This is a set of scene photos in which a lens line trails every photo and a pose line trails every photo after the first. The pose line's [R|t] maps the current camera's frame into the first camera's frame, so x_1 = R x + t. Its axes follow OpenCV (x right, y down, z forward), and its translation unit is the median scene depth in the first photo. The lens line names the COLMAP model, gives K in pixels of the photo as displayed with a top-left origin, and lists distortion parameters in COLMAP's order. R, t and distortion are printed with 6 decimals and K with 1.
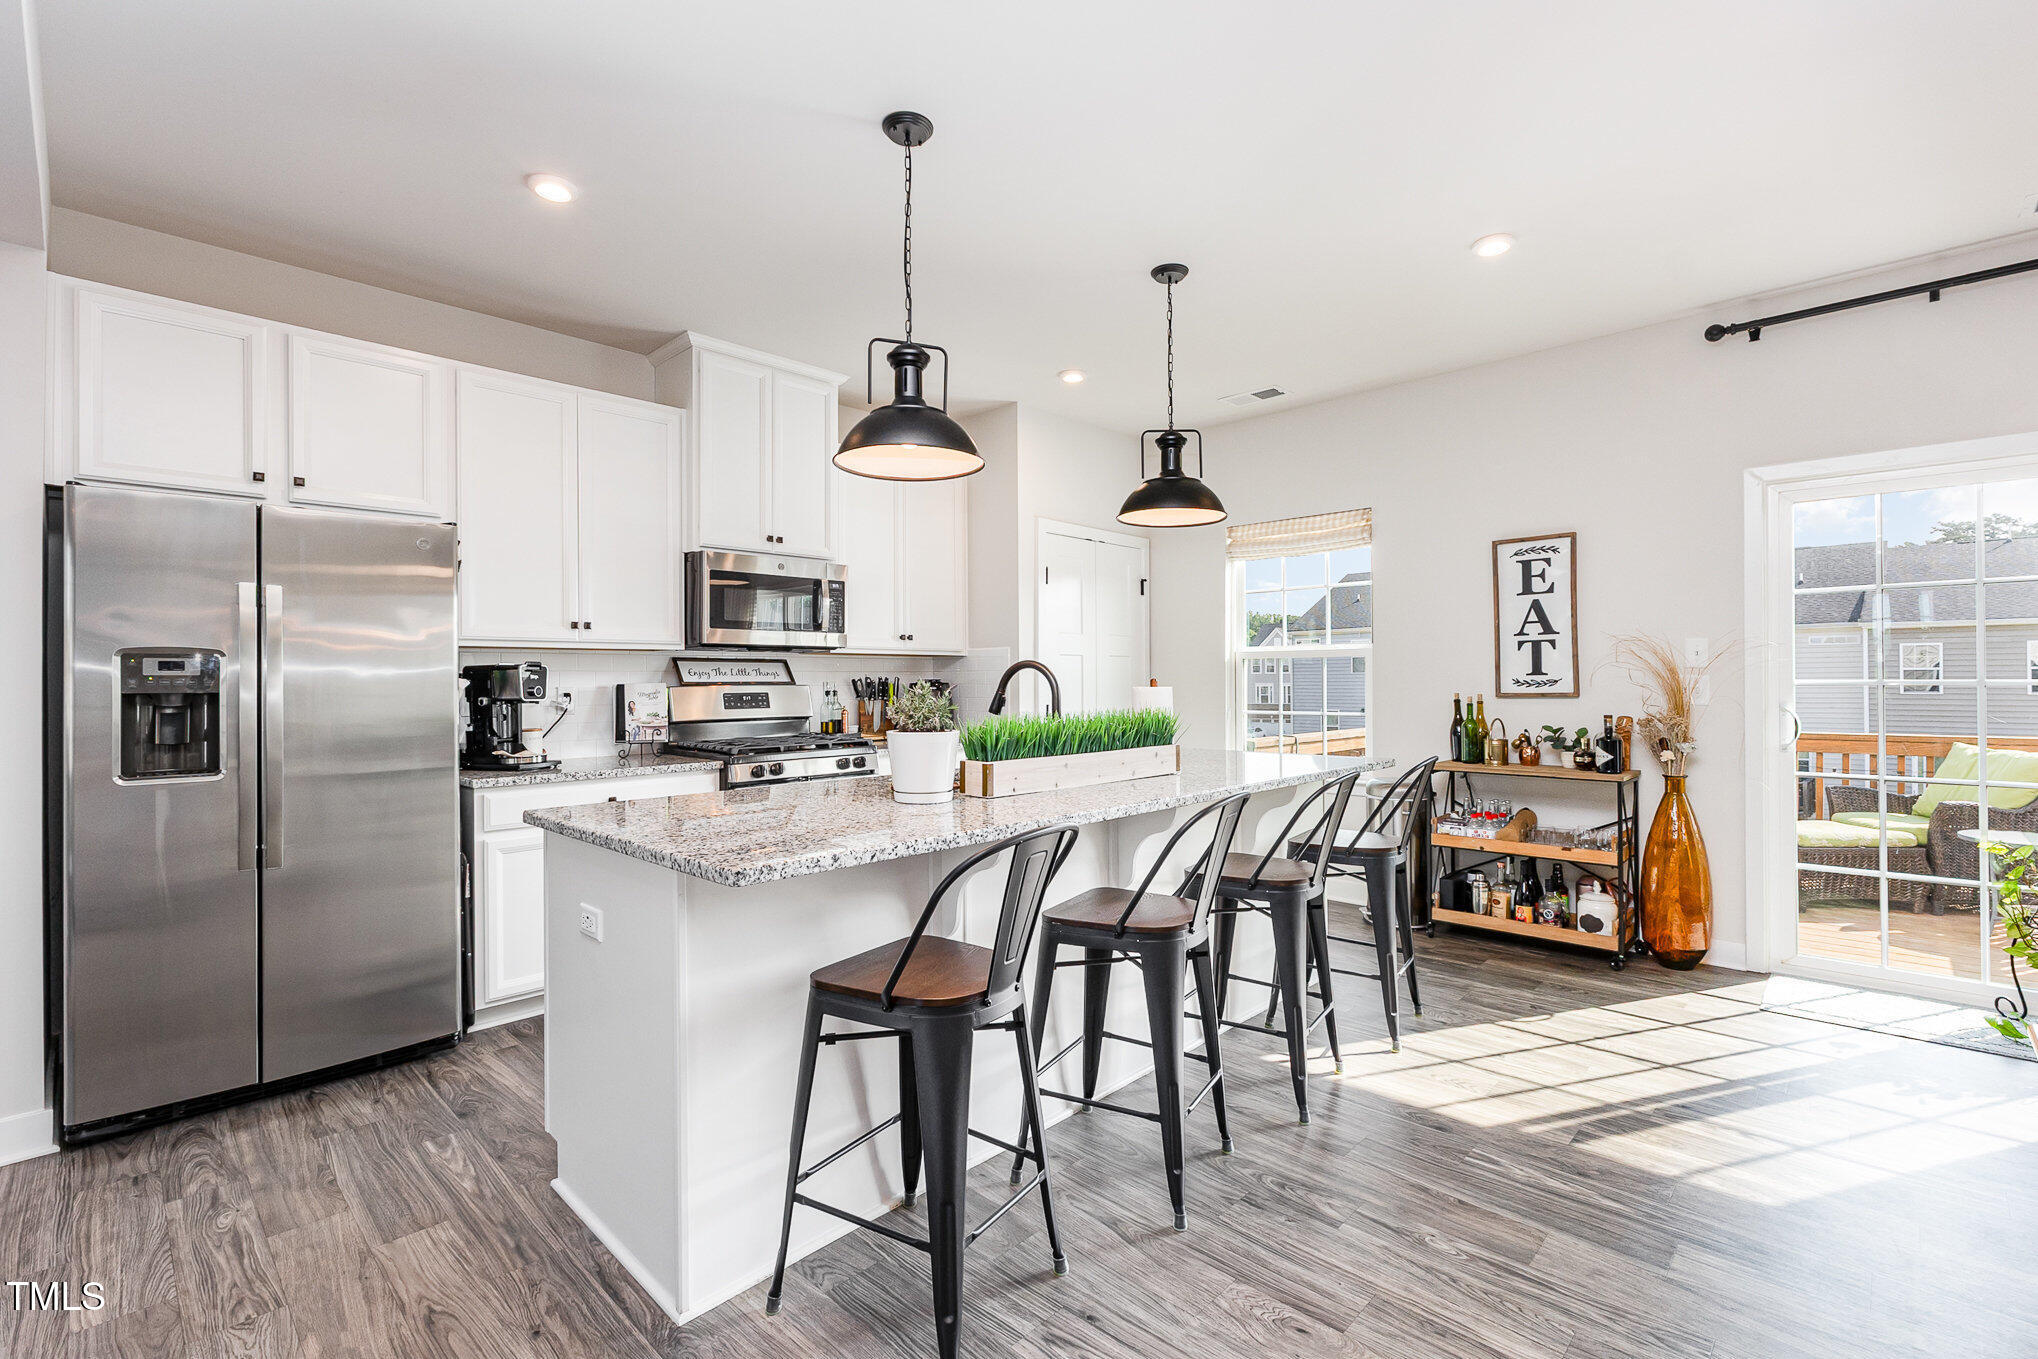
lens RADIAL K [[895.9, 0, 1132.6], [0, 895.9, 683.1], [0, 0, 1]] dist [0.000786, 0.000512]
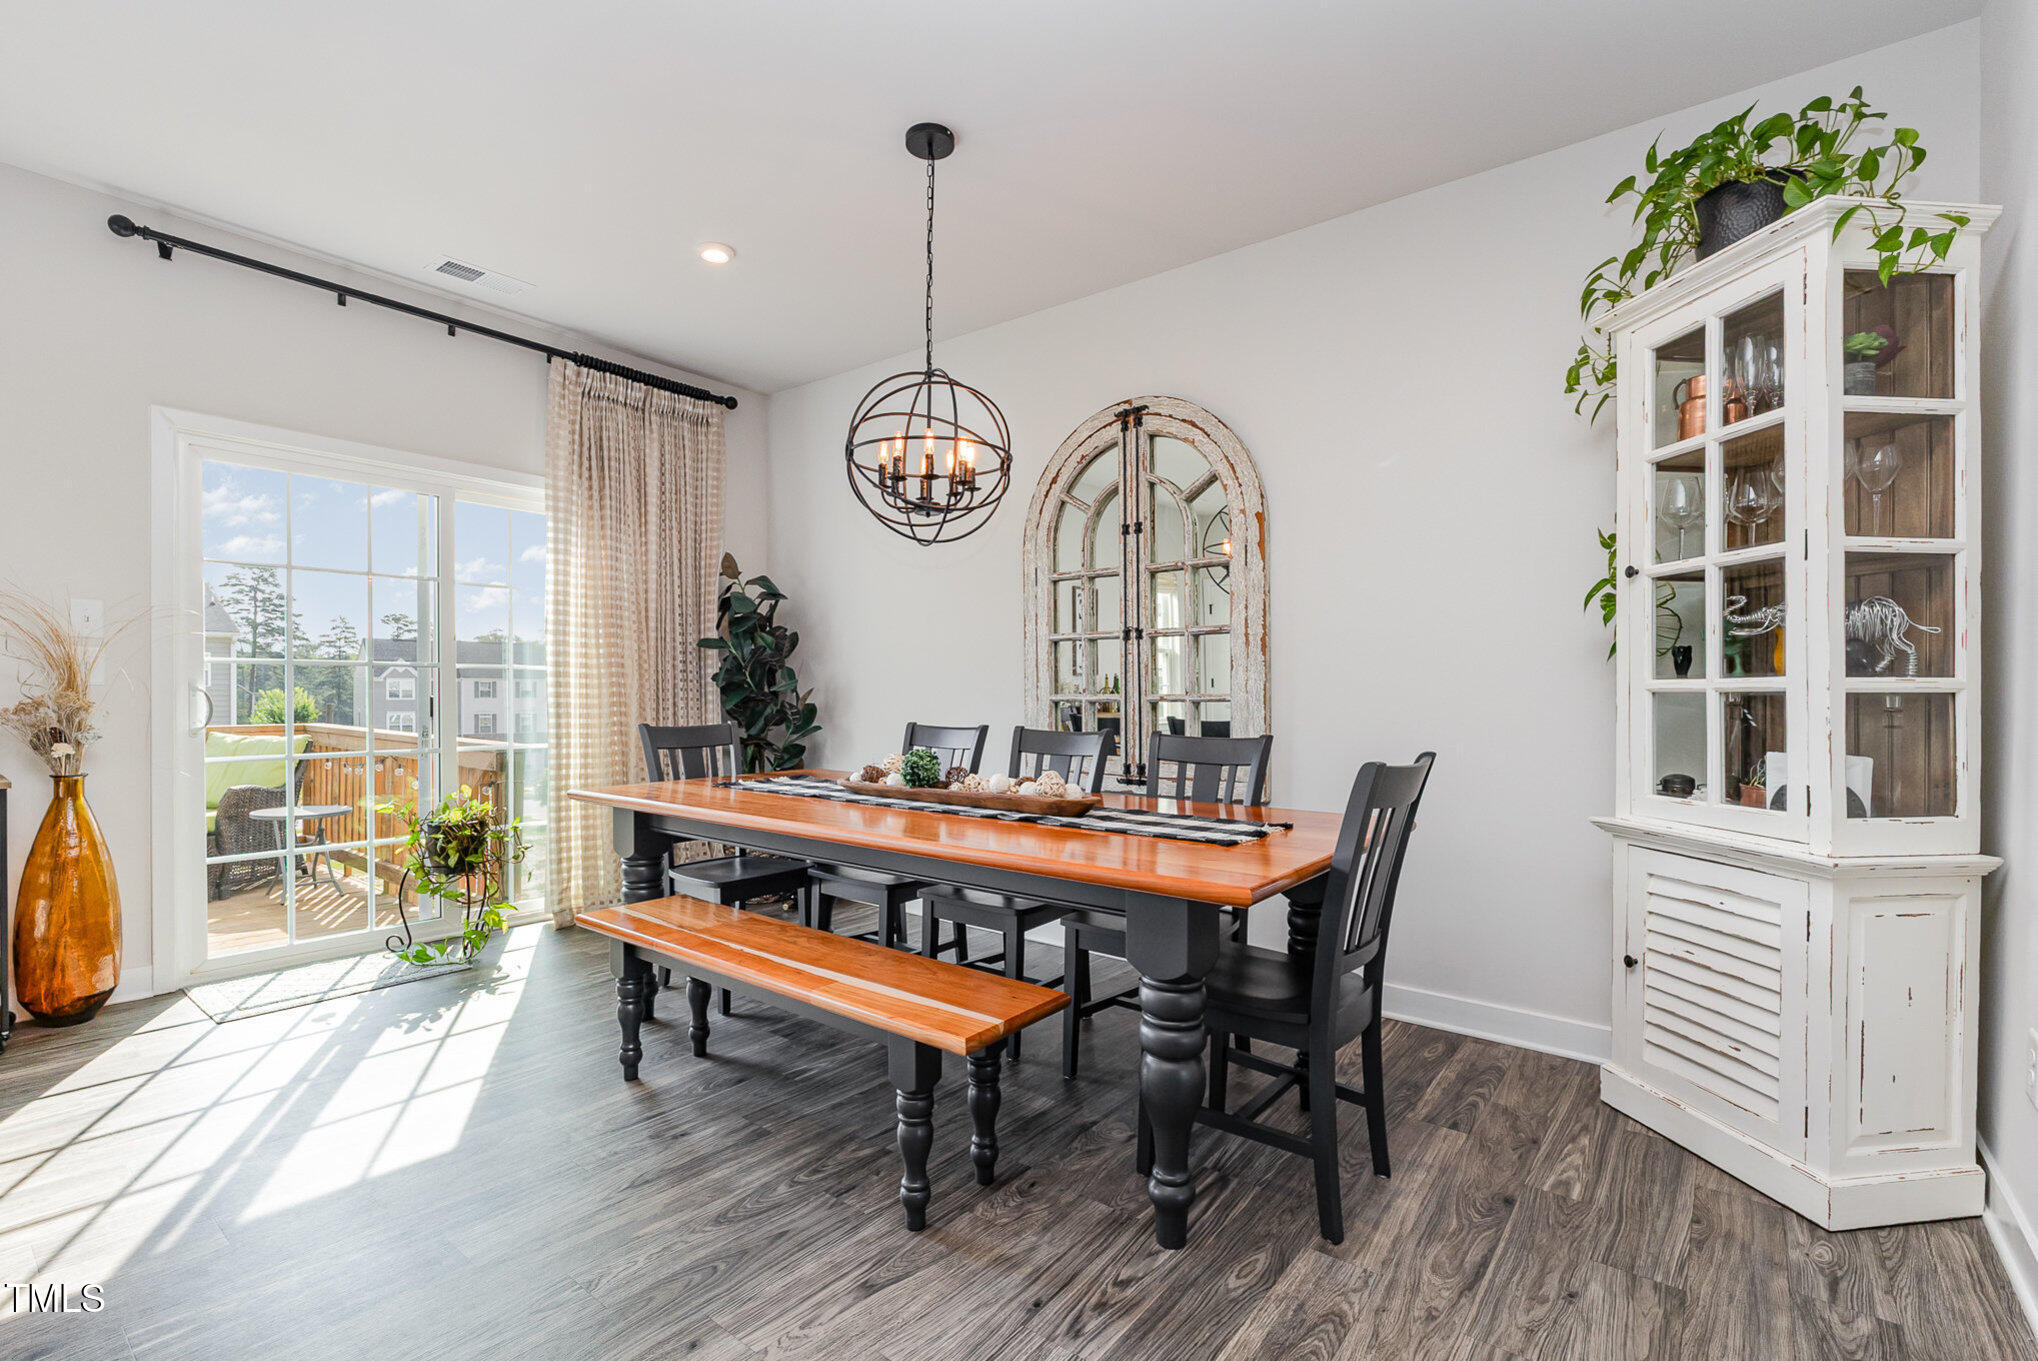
lens RADIAL K [[913.7, 0, 1025.0], [0, 913.7, 687.5], [0, 0, 1]] dist [0.002321, 0.000277]
pose [[-0.037110, -0.007390, 0.999284, -0.215247], [-0.013244, 0.999888, 0.006903, 0.011004], [-0.999223, -0.012978, -0.037204, 0.209300]]
